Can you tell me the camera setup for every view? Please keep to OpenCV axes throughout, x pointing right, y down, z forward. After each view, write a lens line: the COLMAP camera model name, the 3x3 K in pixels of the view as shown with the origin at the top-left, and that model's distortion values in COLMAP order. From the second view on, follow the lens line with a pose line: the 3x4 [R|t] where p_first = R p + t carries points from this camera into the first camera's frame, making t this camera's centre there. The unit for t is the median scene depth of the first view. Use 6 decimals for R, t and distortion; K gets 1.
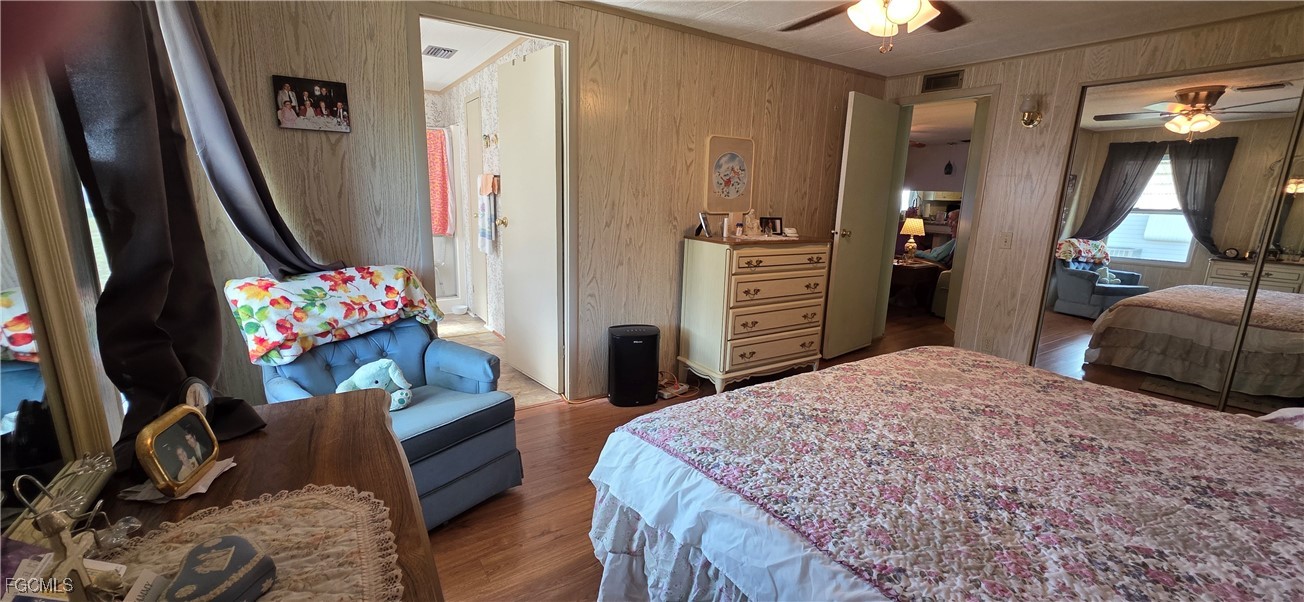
lens RADIAL K [[519.9, 0, 656.3], [0, 519.9, 301.9], [0, 0, 1]] dist [0.005020, 0.000574]
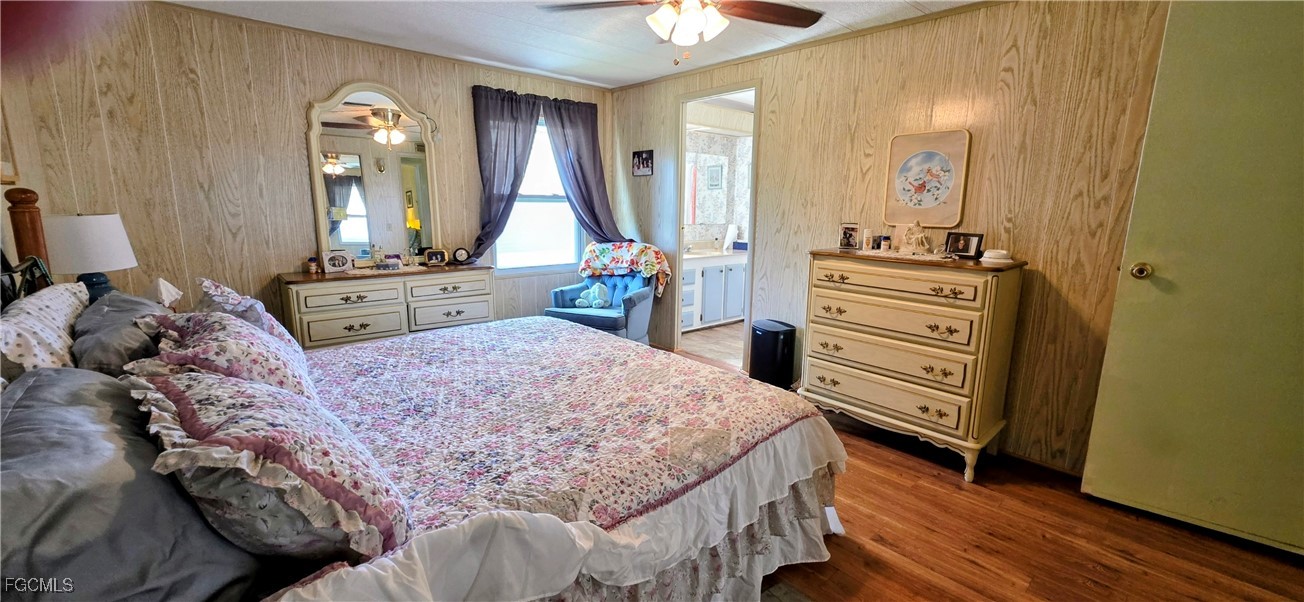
lens RADIAL K [[519.9, 0, 658.0], [0, 519.9, 302.4], [0, 0, 1]] dist [0.005020, 0.000574]
pose [[0.163111, 0.158014, -0.973872, 1.026883], [-0.213265, 0.969401, 0.121570, -0.078295], [0.963282, 0.187863, 0.191819, 0.555204]]
